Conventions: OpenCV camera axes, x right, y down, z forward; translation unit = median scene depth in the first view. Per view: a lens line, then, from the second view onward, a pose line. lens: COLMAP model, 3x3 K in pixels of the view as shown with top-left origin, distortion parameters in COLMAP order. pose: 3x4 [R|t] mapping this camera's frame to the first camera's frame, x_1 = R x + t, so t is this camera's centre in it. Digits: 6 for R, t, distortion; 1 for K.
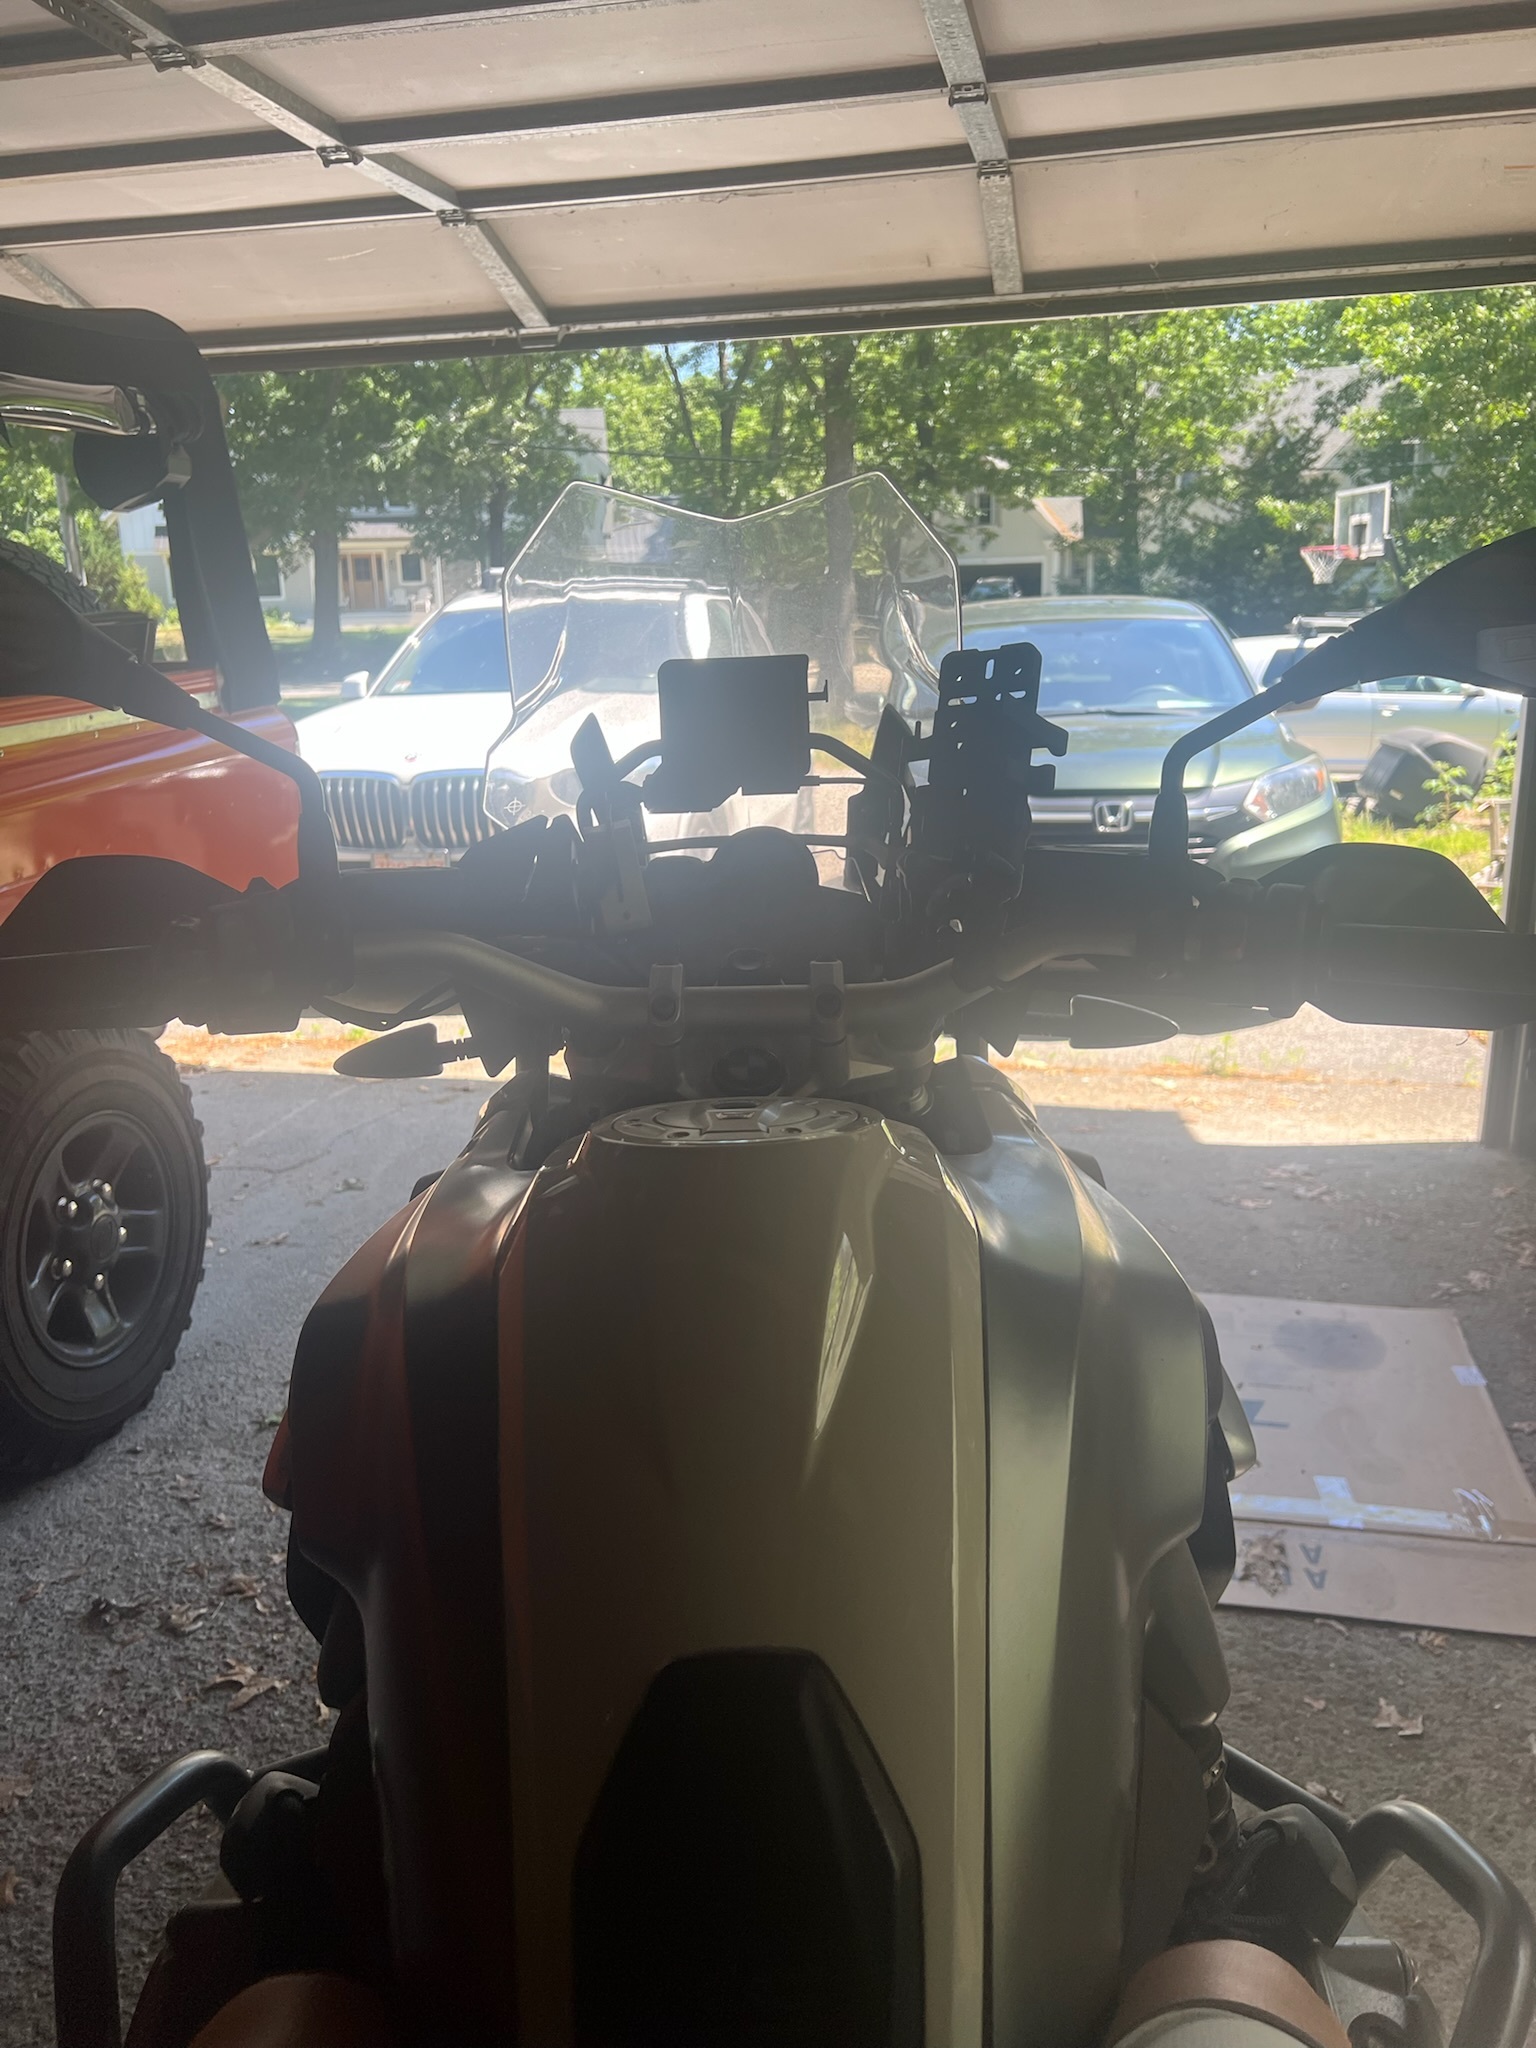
lens RADIAL K [[1556.6, 0, 761.7], [0, 1556.6, 1009.9], [0, 0, 1]] dist [0.029848, -0.045410]
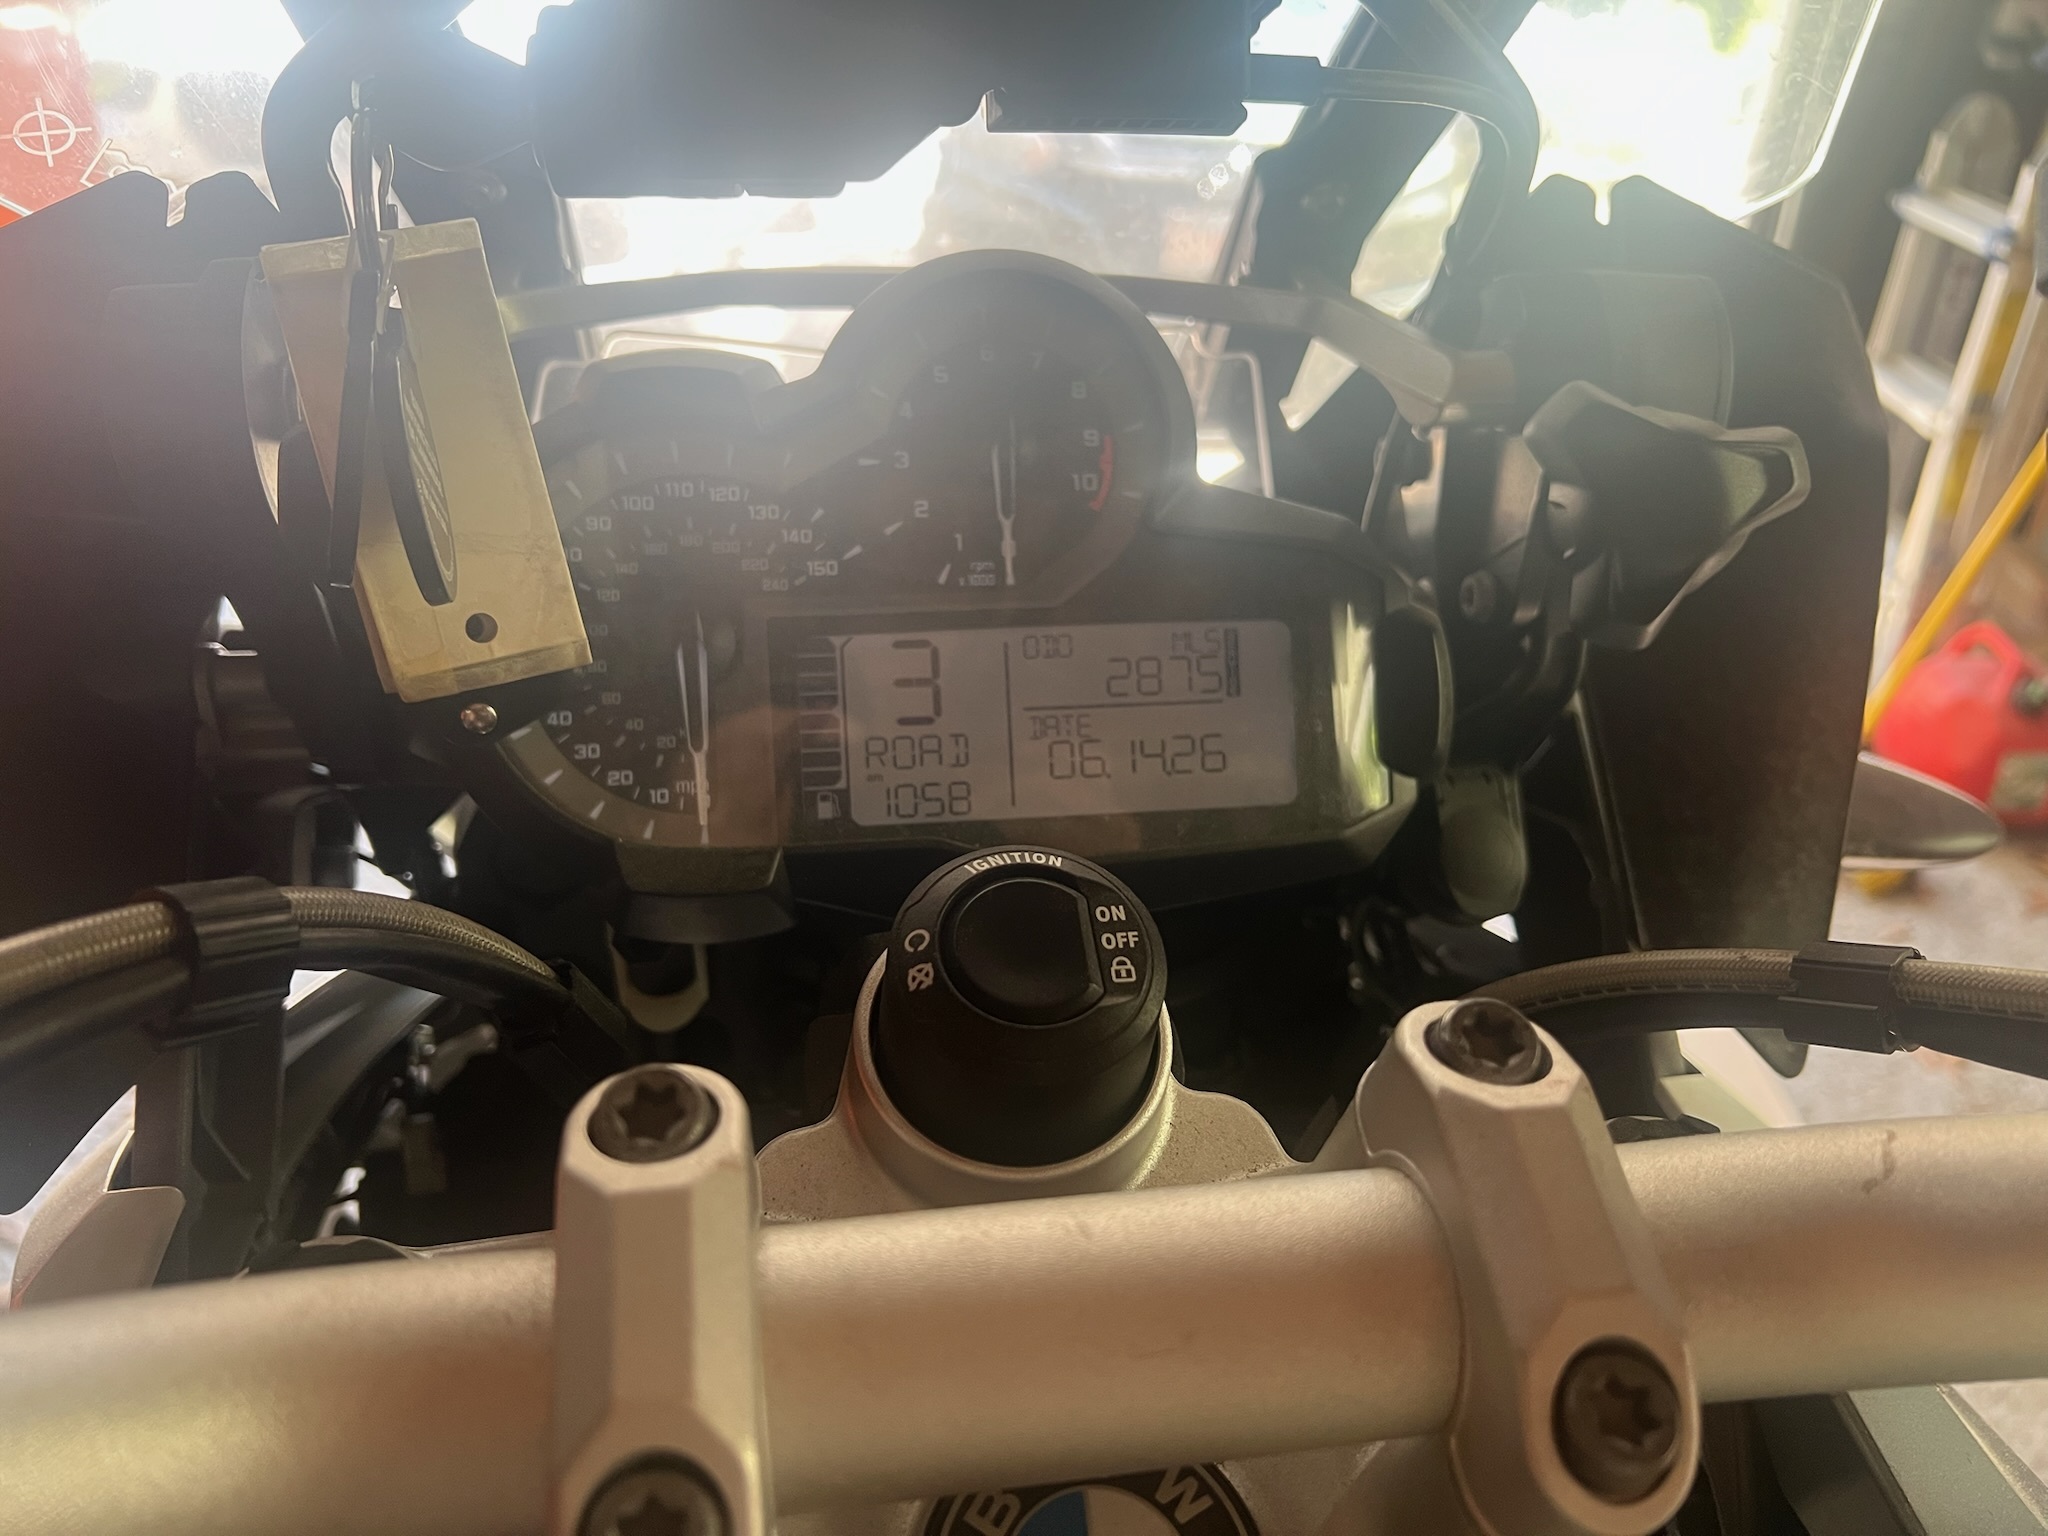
lens RADIAL K [[1556.6, 0, 1019.3], [0, 1556.6, 772.8], [0, 0, 1]] dist [0.029848, -0.045410]
pose [[0.987715, -0.011146, 0.155866, -0.013440], [-0.027908, 0.968835, 0.246131, -0.031939], [-0.153752, -0.247457, 0.956622, 0.237962]]
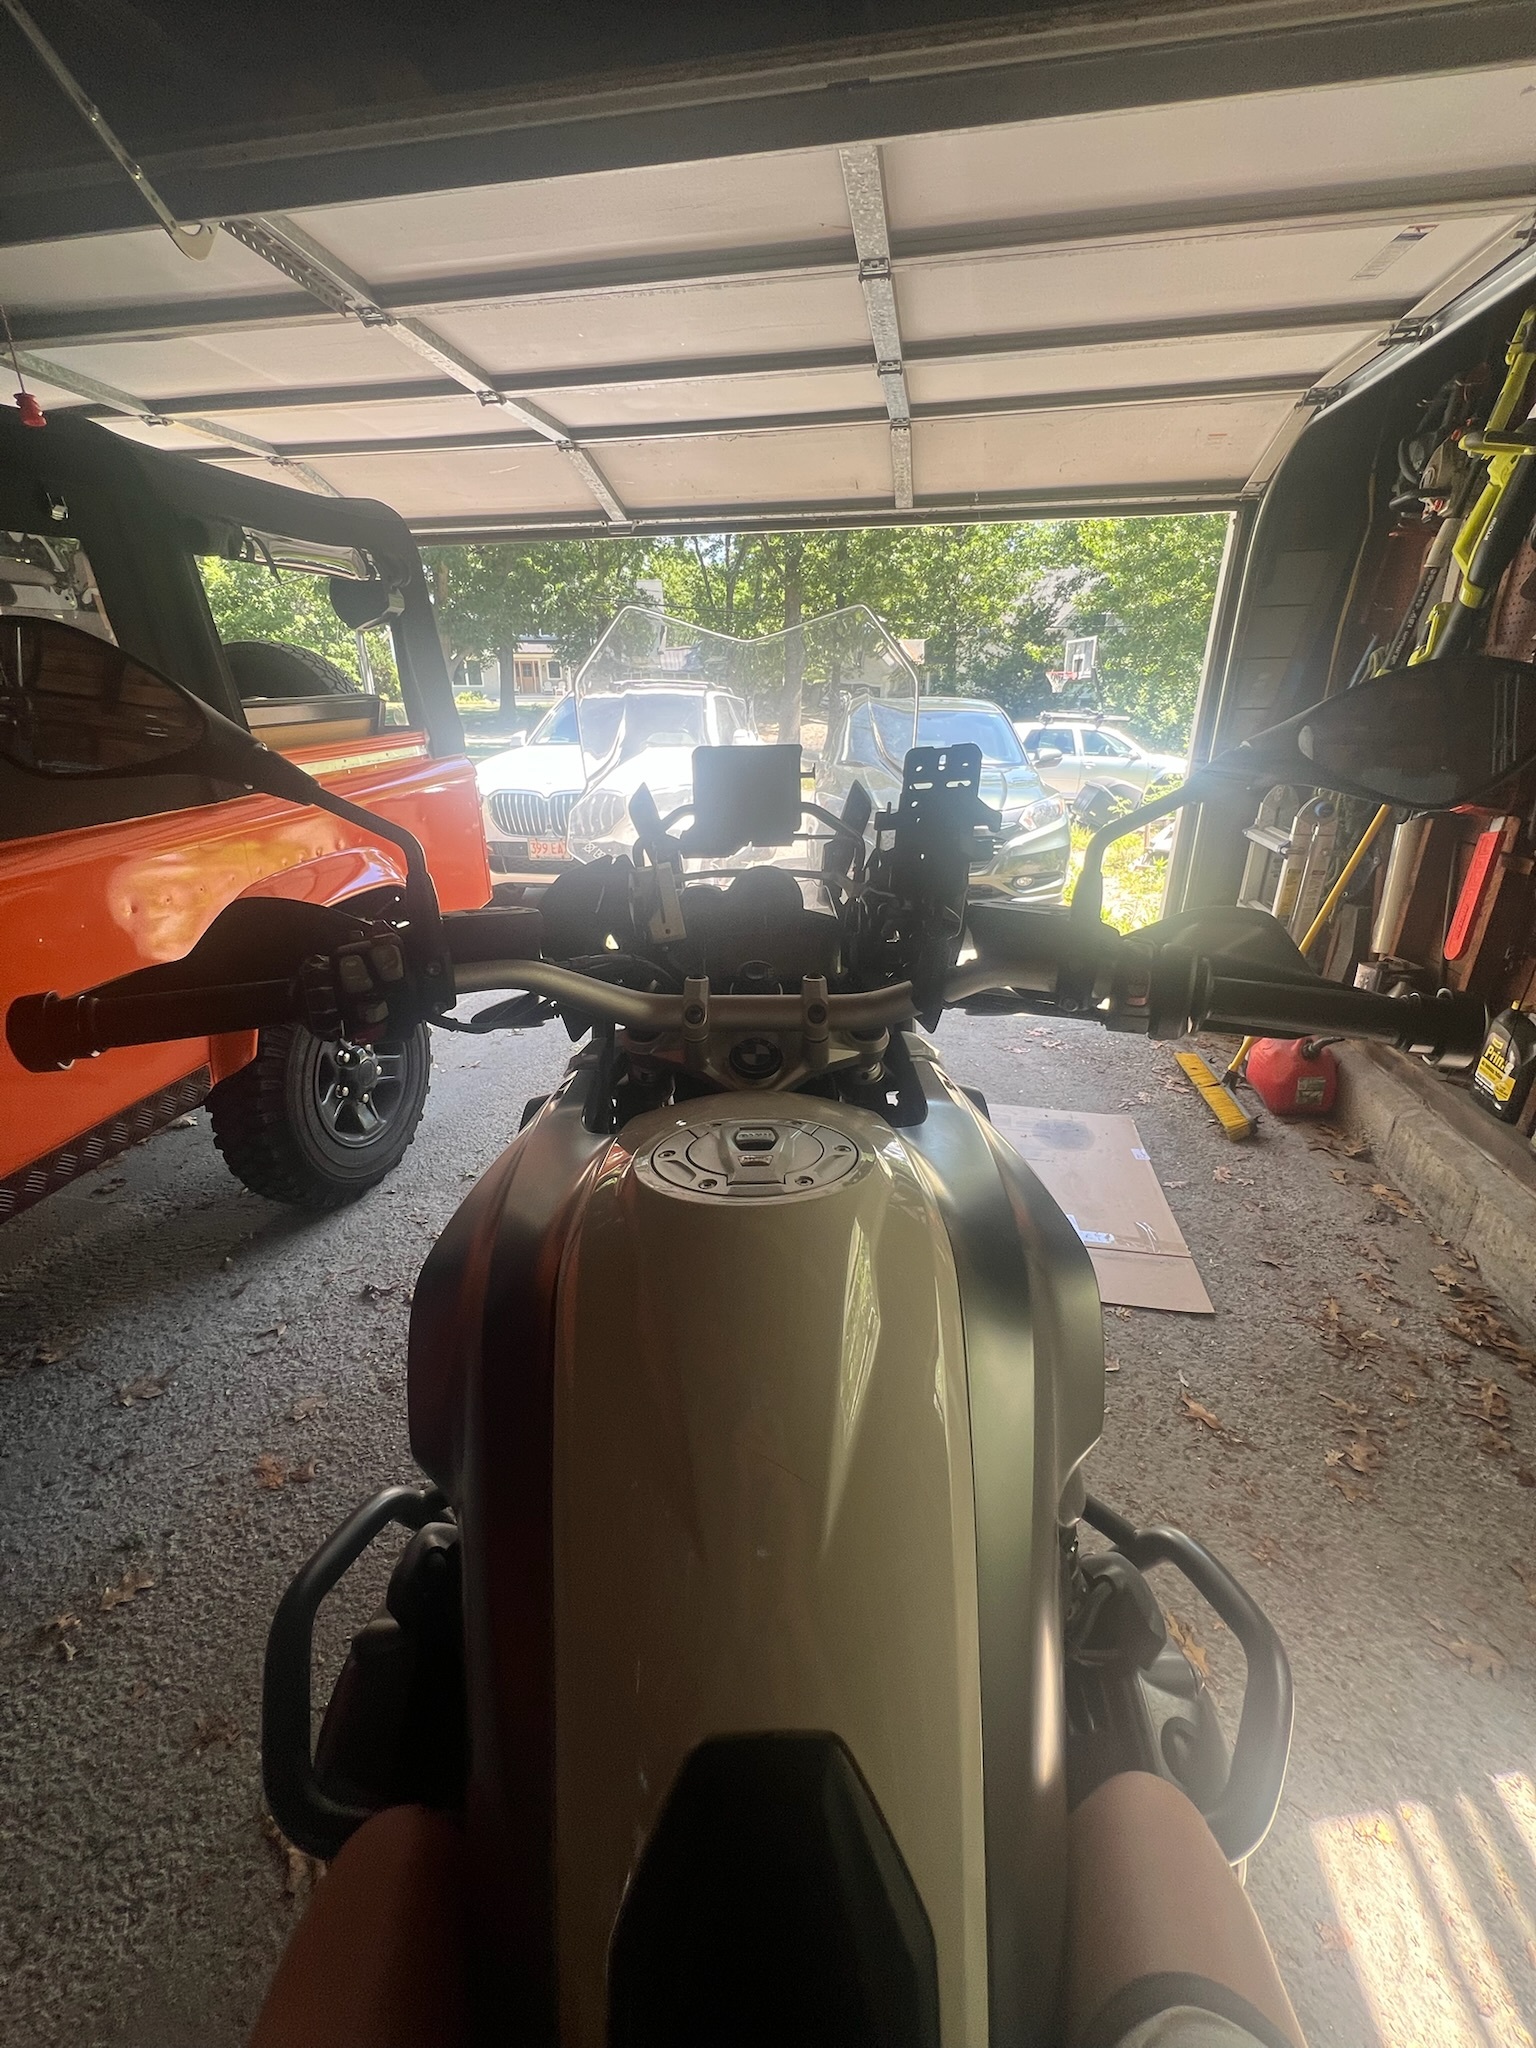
lens RADIAL K [[817.9, 0, 771.8], [0, 817.9, 1021.3], [0, 0, 1]] dist [-0.007203, 0.001329]
pose [[0.999349, 0.012185, 0.033961, -0.005622], [-0.016326, 0.992090, 0.124466, -0.023159], [-0.032175, -0.124939, 0.991643, 0.079010]]
